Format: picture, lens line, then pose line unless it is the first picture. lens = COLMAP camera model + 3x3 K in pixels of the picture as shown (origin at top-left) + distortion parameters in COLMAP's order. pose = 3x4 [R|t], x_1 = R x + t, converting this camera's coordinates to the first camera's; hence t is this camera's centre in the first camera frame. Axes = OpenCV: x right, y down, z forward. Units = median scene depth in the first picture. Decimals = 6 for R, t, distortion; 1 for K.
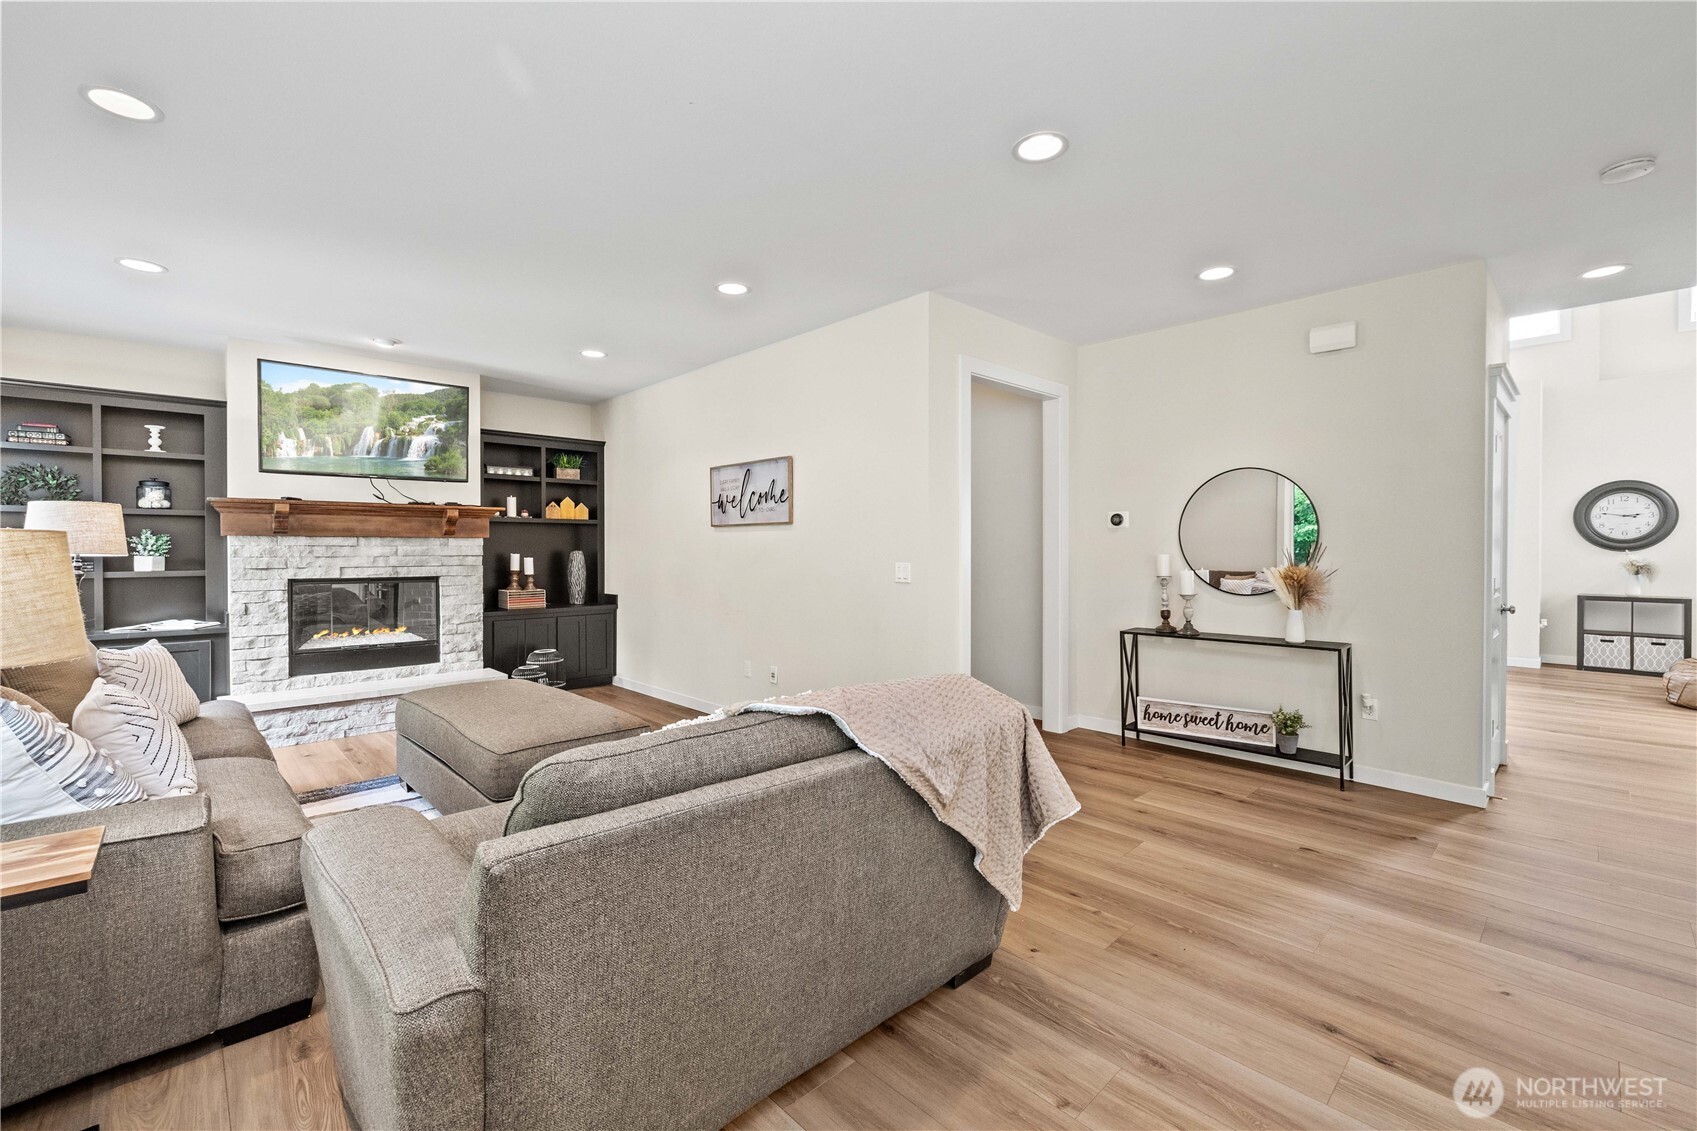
lens RADIAL K [[710.8, 0, 845.7], [0, 710.8, 551.8], [0, 0, 1]] dist [0.000095, 0.000982]
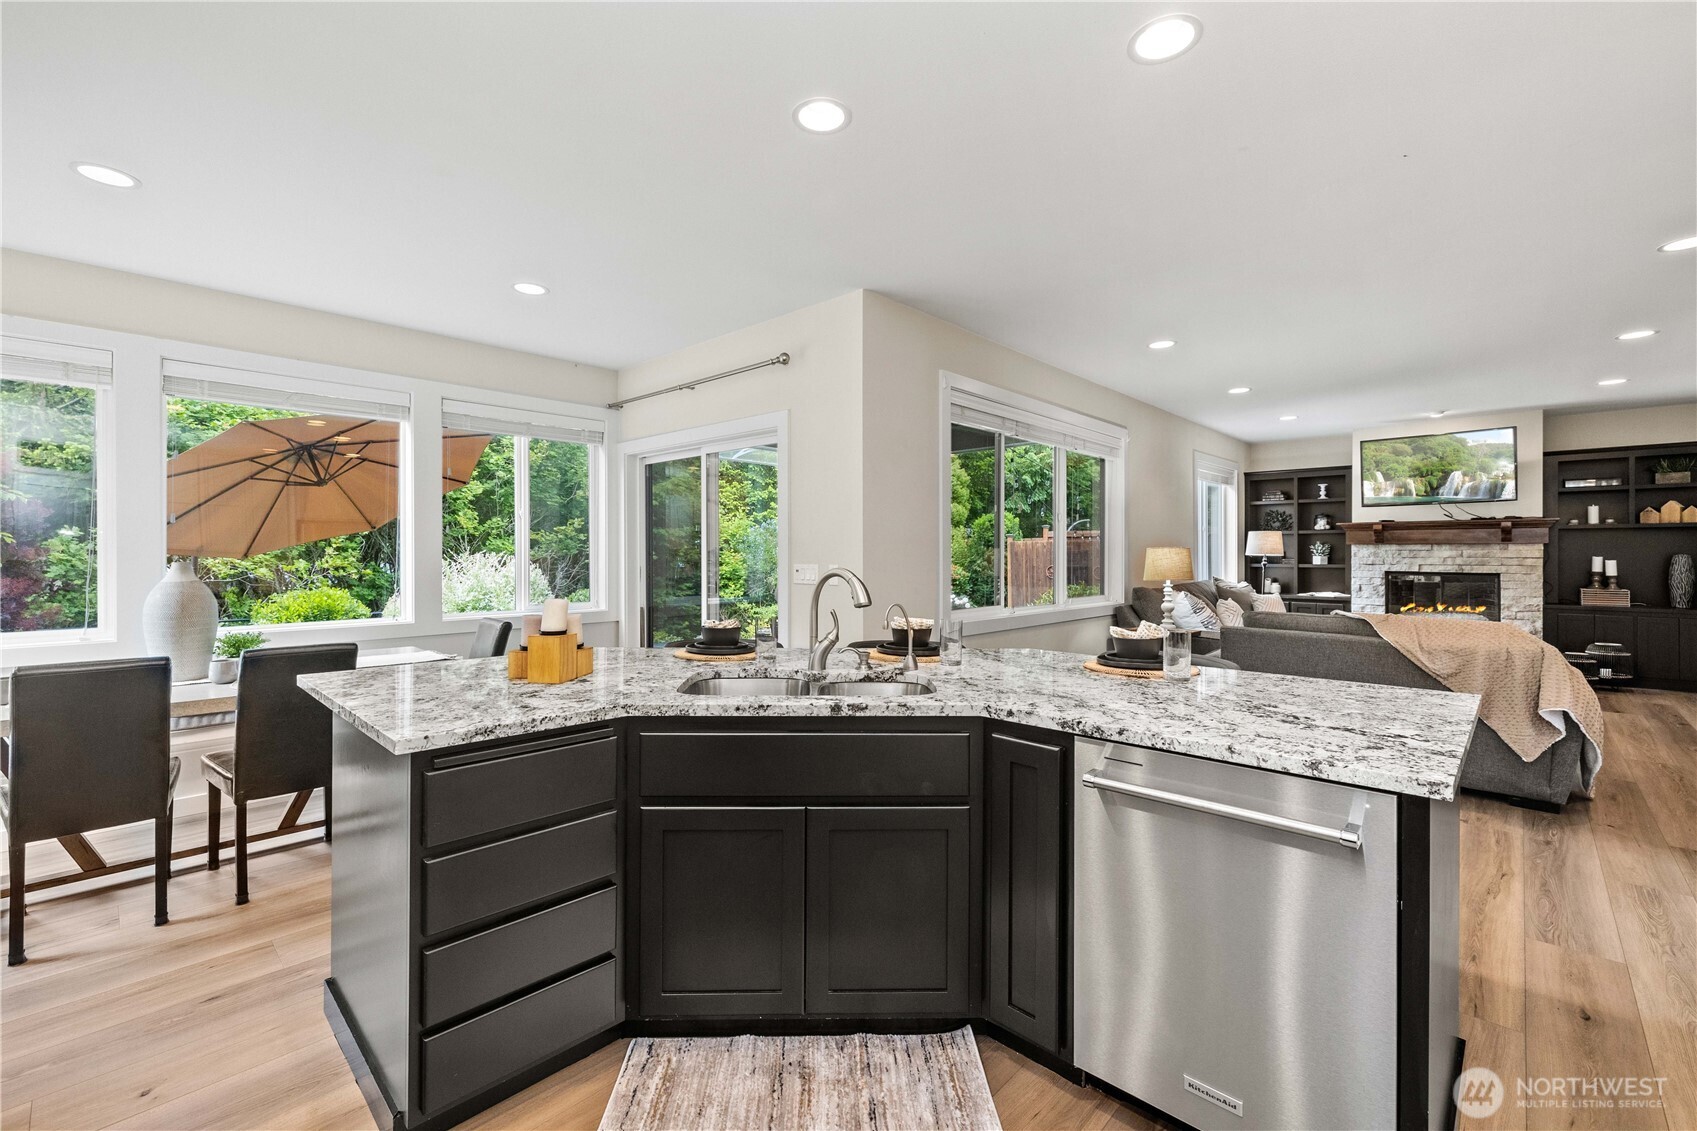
lens RADIAL K [[710.8, 0, 843.1], [0, 710.8, 553.8], [0, 0, 1]] dist [0.000095, 0.000982]
pose [[0.049158, 0.002340, -0.998788, 0.709134], [-0.004668, 0.999987, 0.002113, 0.001655], [0.998780, 0.004559, 0.049168, -0.281711]]
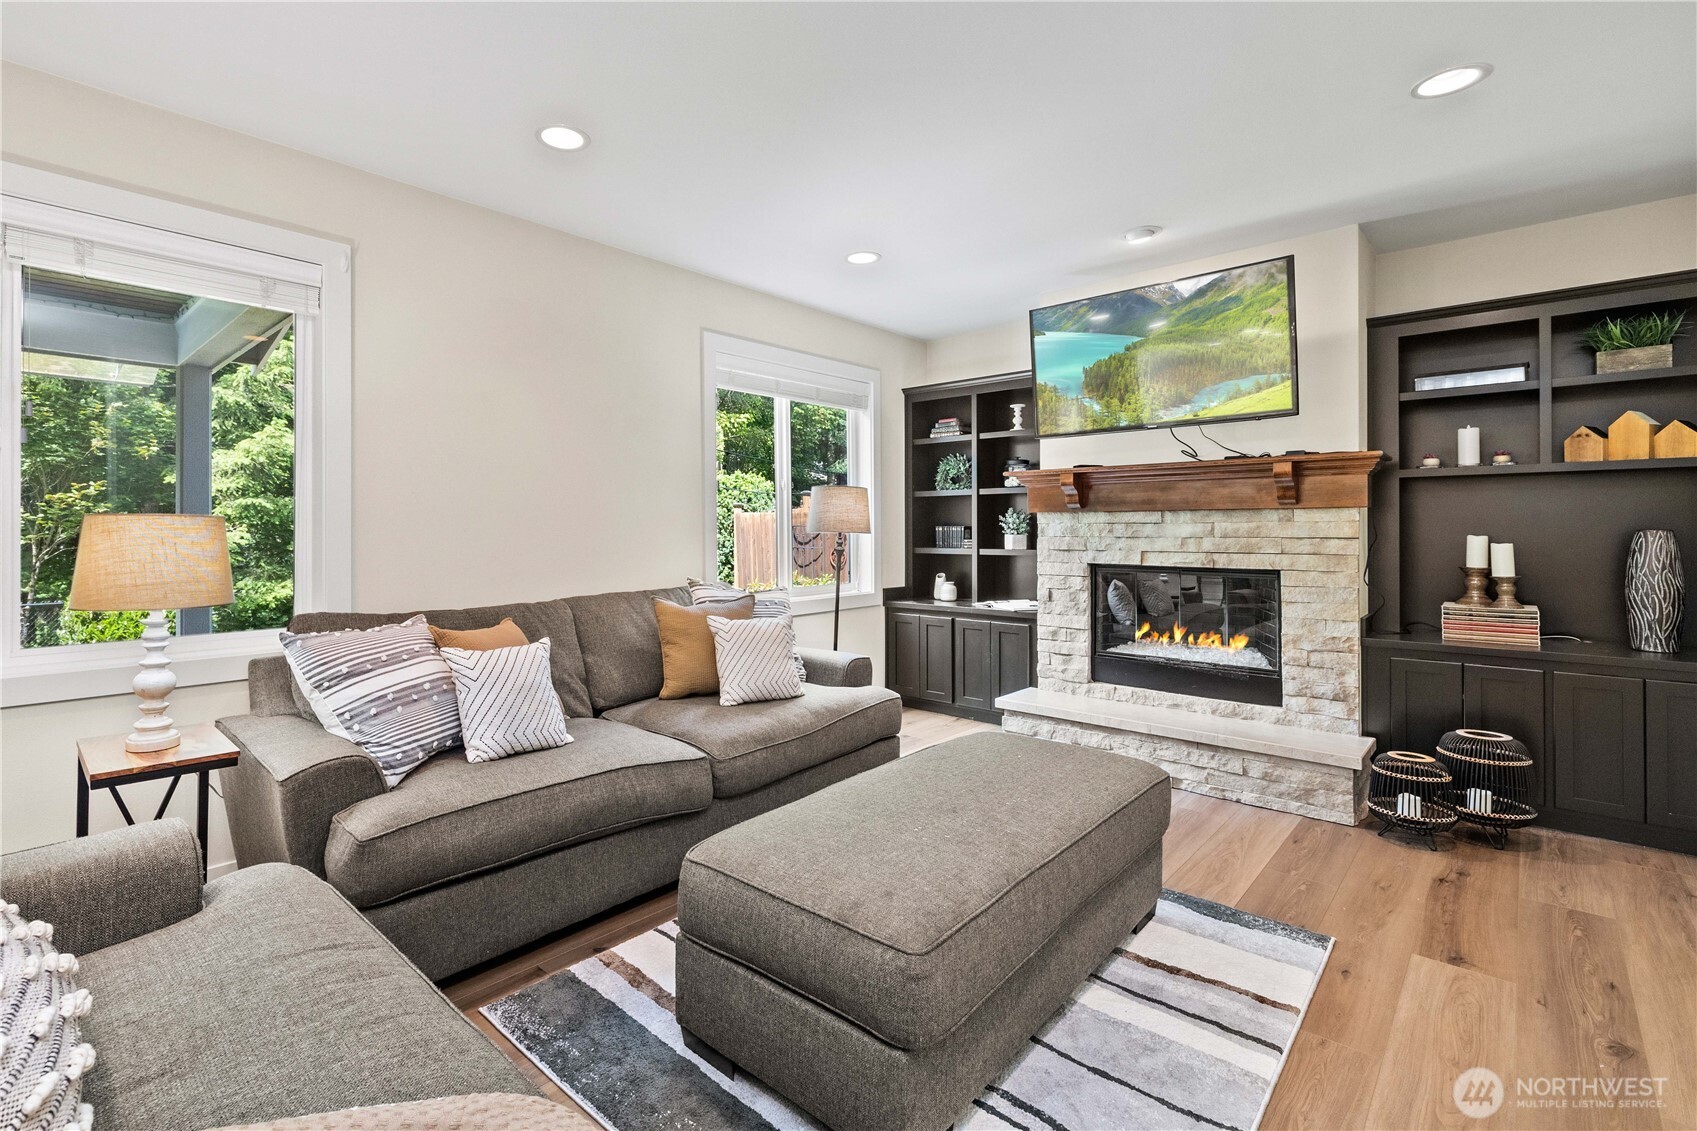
lens RADIAL K [[792.5, 0, 771.7], [0, 792.5, 523.4], [0, 0, 1]] dist [0.014379, 0.000117]
pose [[0.050826, -0.006023, -0.998689, 0.116739], [-0.002338, 0.999978, -0.006150, -0.001565], [0.998705, 0.002648, 0.050811, 0.543952]]
